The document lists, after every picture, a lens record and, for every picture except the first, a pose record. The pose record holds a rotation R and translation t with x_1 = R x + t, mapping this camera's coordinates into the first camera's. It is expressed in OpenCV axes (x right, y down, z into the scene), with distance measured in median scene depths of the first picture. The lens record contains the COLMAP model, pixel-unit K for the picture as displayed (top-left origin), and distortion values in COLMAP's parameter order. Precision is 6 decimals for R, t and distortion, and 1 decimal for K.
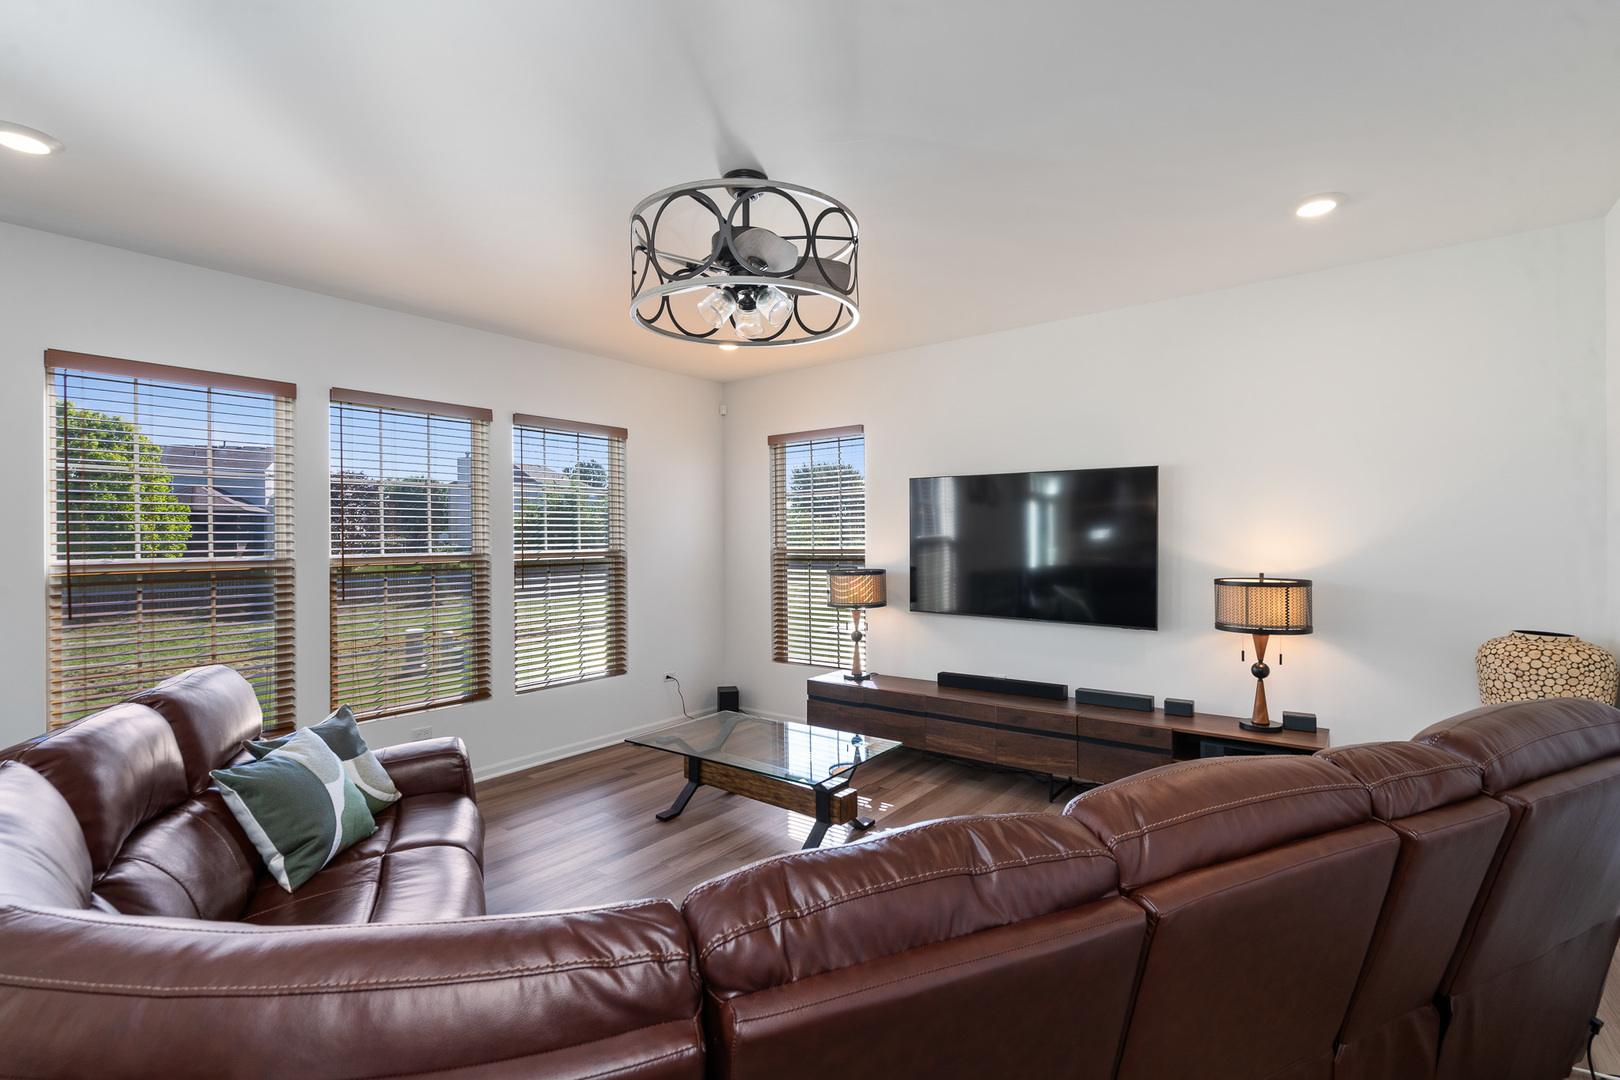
lens RADIAL K [[753.5, 0, 813.7], [0, 753.5, 538.0], [0, 0, 1]] dist [-0.000938, 0.000378]
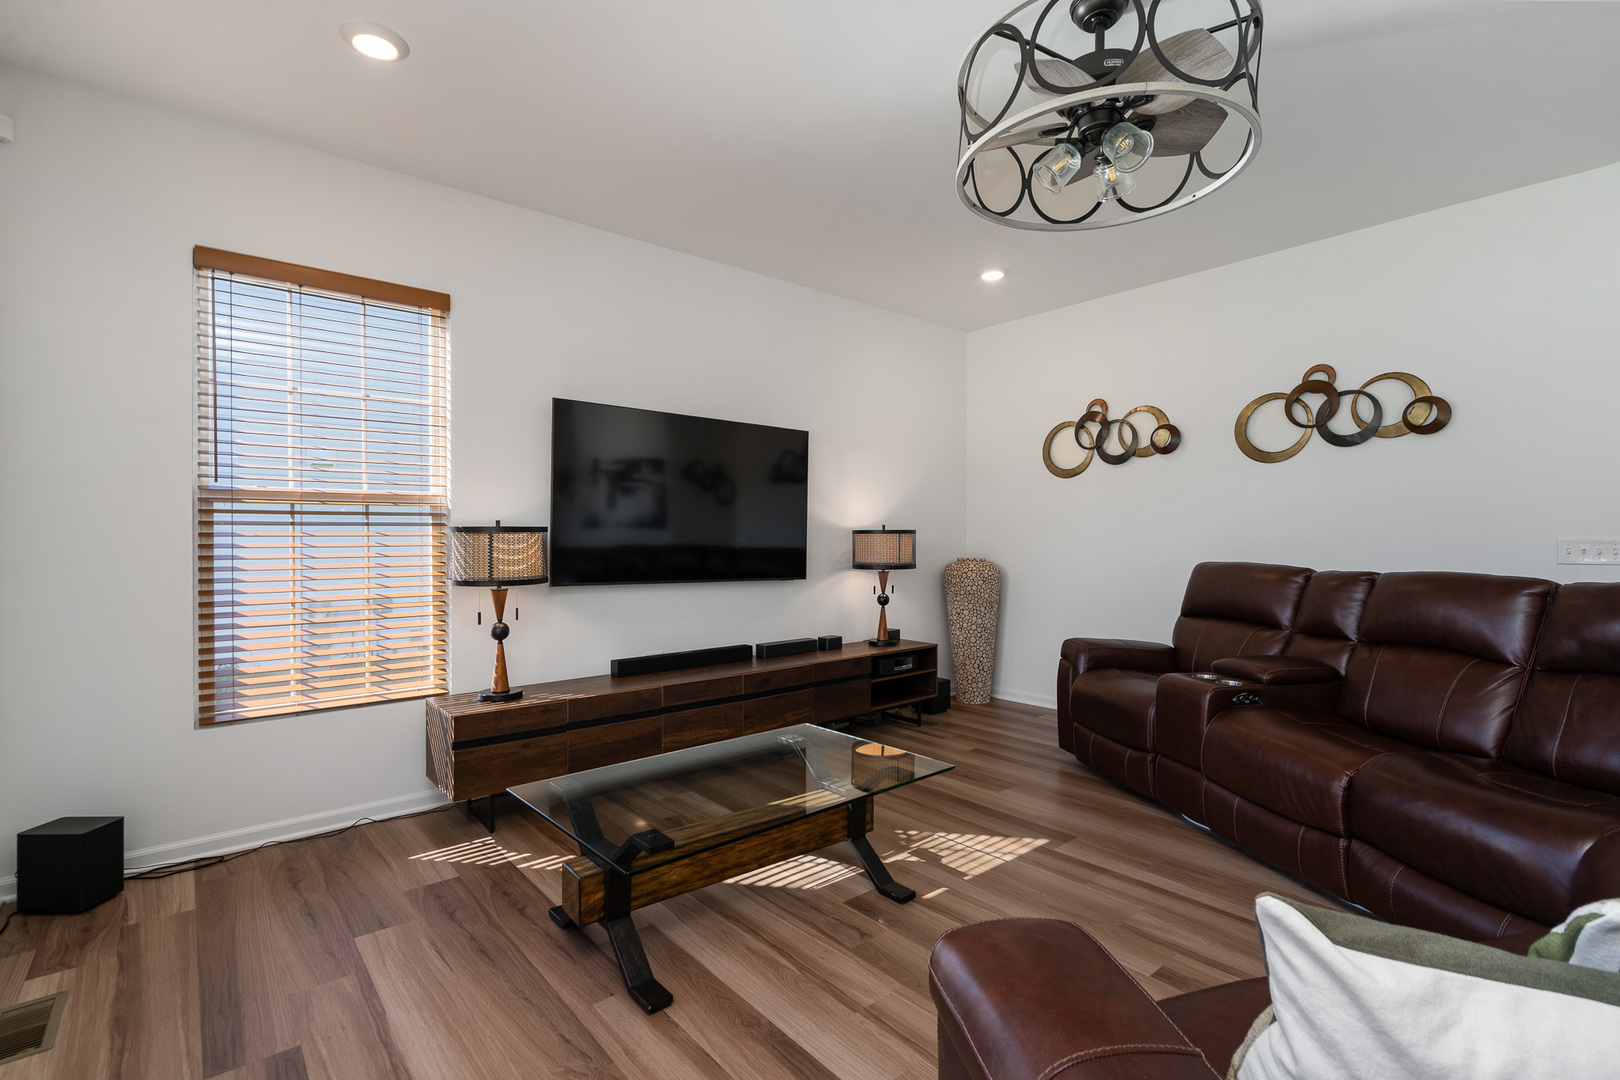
lens RADIAL K [[748.2, 0, 804.3], [0, 748.2, 549.6], [0, 0, 1]] dist [-0.000417, -0.000047]
pose [[0.196965, -0.015984, 0.980280, -0.607867], [-0.008597, 0.999800, 0.018029, 0.056795], [-0.980373, -0.011978, 0.196788, 0.751348]]
